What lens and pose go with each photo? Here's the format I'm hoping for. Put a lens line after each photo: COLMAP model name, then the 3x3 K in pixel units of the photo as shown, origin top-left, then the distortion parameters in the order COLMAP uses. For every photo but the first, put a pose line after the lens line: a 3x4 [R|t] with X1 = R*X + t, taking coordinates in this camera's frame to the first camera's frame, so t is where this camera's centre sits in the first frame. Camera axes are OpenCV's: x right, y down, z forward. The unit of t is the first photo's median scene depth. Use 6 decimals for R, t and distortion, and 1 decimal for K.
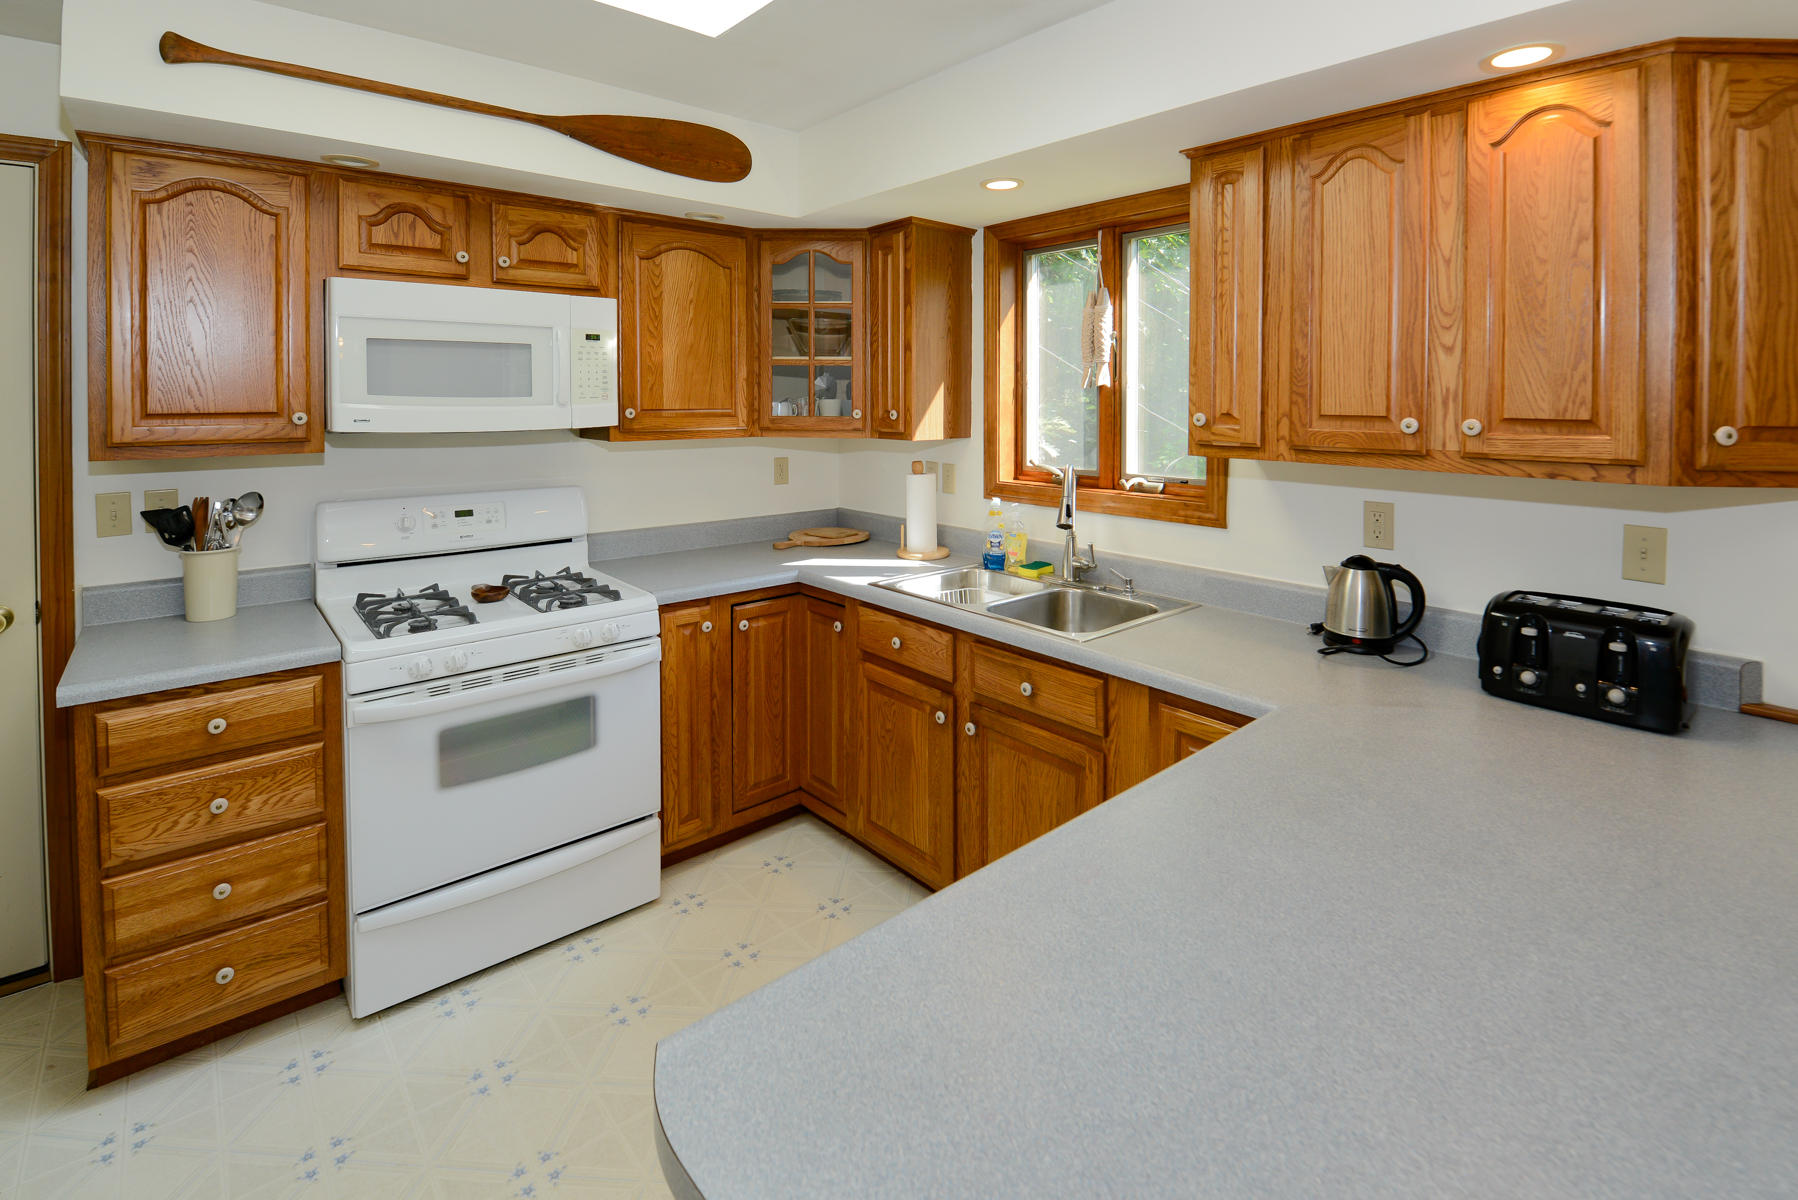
lens RADIAL K [[792.1, 0, 892.3], [0, 792.1, 553.6], [0, 0, 1]] dist [0.004038, -0.009457]
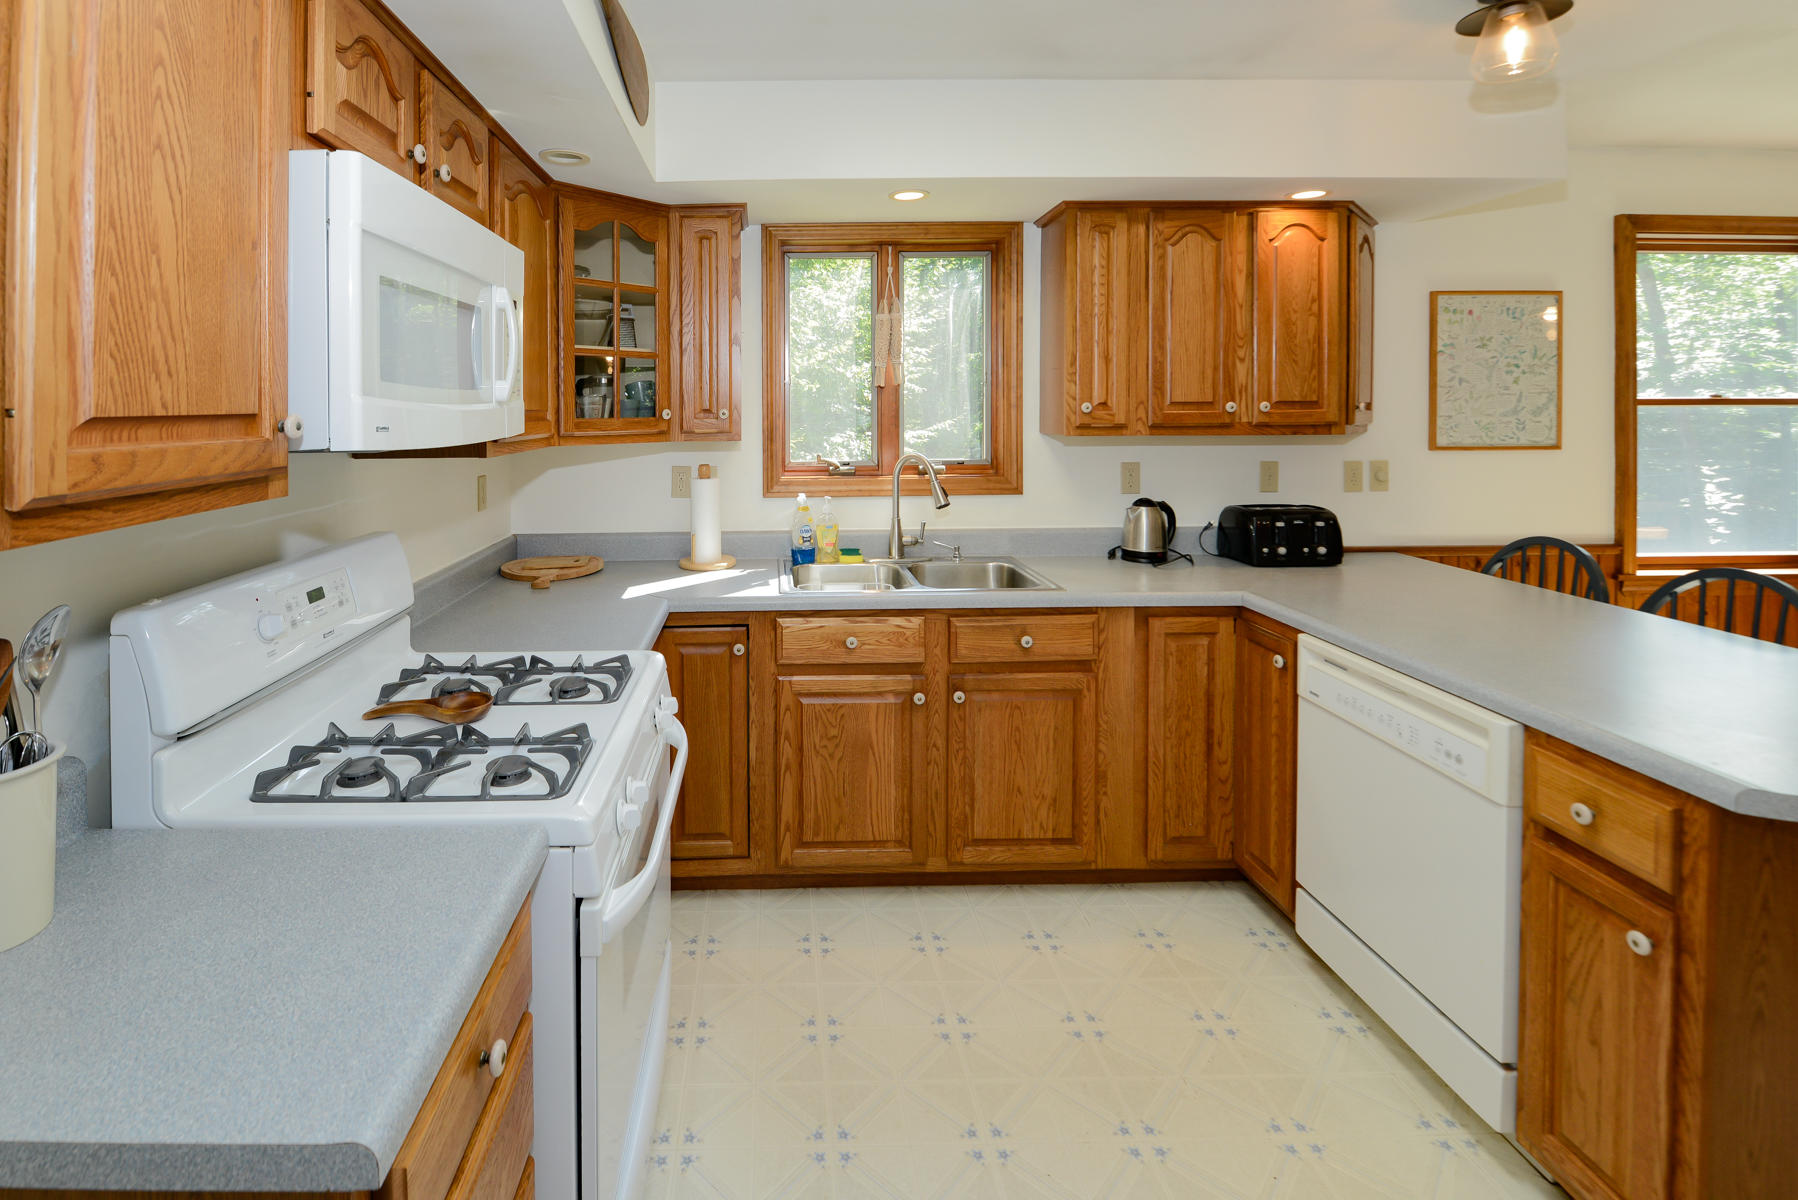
lens RADIAL K [[792.1, 0, 892.3], [0, 792.1, 553.6], [0, 0, 1]] dist [0.004038, -0.009457]
pose [[0.657738, -0.154271, 0.737279, -0.637151], [0.154051, 0.985664, 0.068813, -0.054007], [-0.737325, 0.068318, 0.672074, 0.281582]]
